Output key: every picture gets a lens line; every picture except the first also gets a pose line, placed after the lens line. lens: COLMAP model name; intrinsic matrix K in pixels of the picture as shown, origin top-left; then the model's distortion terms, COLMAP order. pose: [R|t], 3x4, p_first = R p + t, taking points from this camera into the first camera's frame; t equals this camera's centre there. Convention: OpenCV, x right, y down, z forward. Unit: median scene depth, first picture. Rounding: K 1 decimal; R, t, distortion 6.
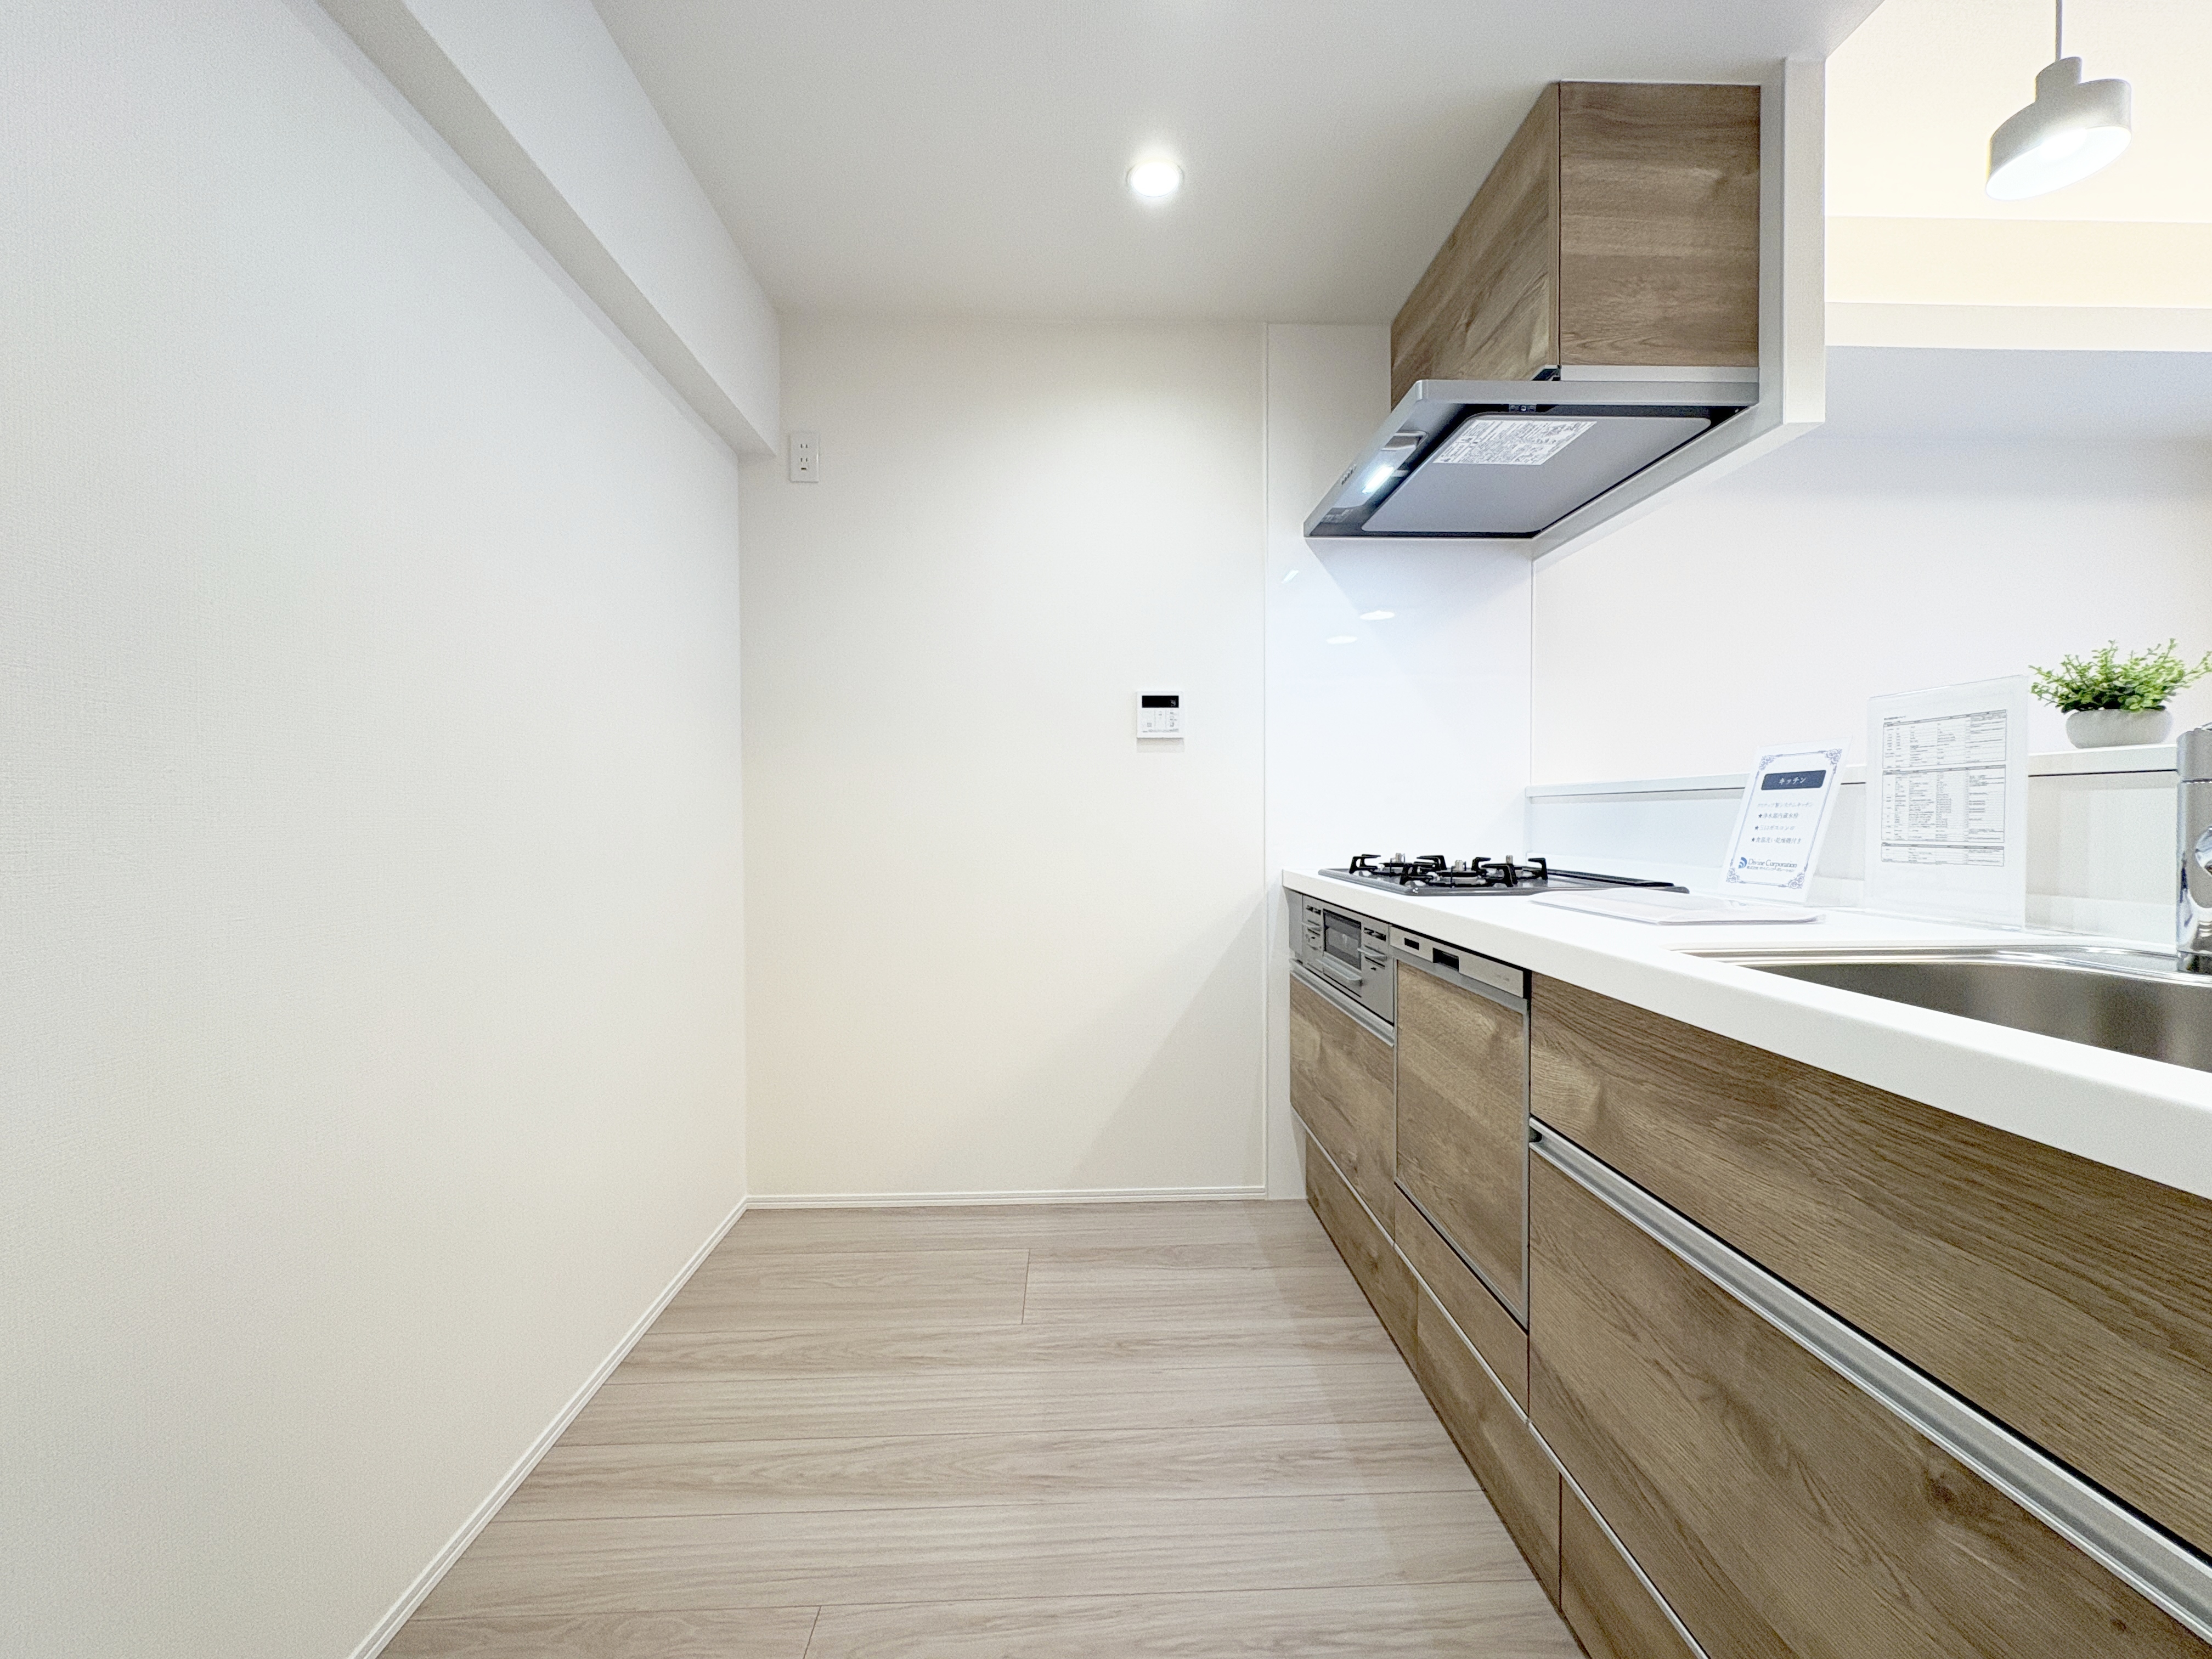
lens RADIAL K [[875.0, 0, 1100.9], [0, 875.0, 819.6], [0, 0, 1]] dist [0.009844, -0.000272]
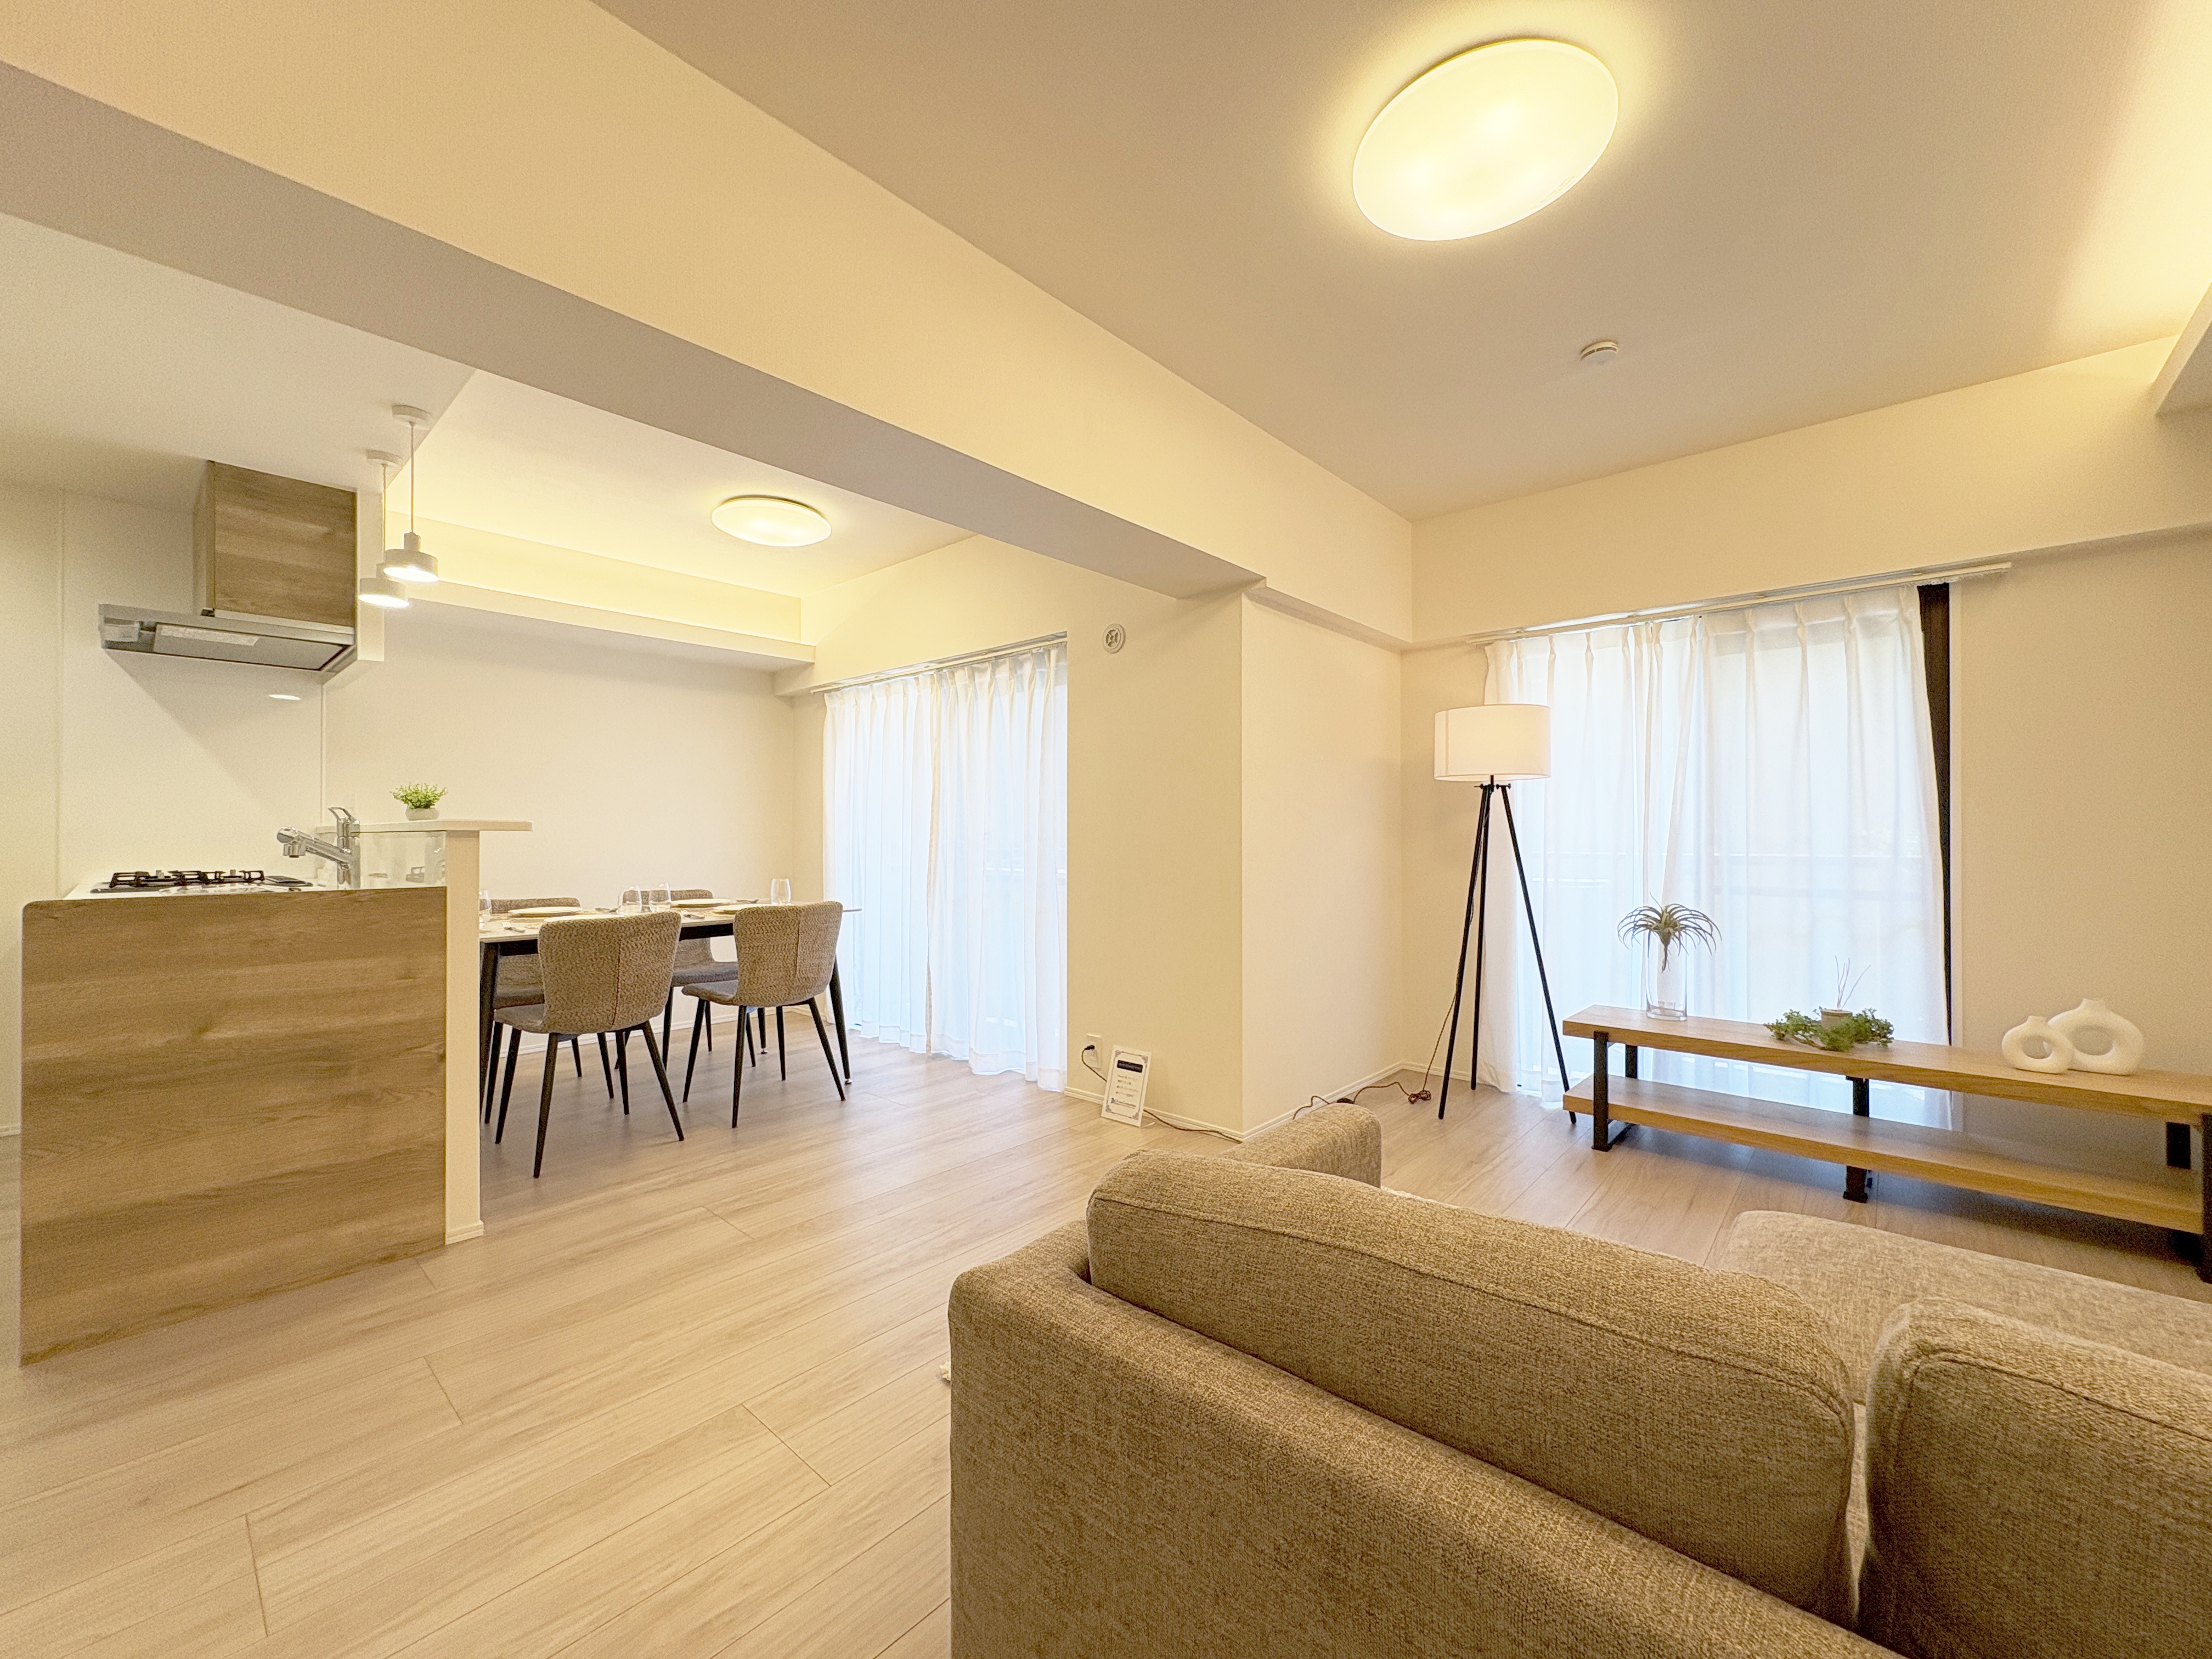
lens RADIAL K [[875.0, 0, 1107.9], [0, 875.0, 826.8], [0, 0, 1]] dist [0.009844, -0.000272]
pose [[0.703148, 0.006019, 0.711018, 0.513948], [0.002041, 0.999943, -0.010483, -0.021572], [-0.711041, 0.008822, 0.703096, -1.676089]]
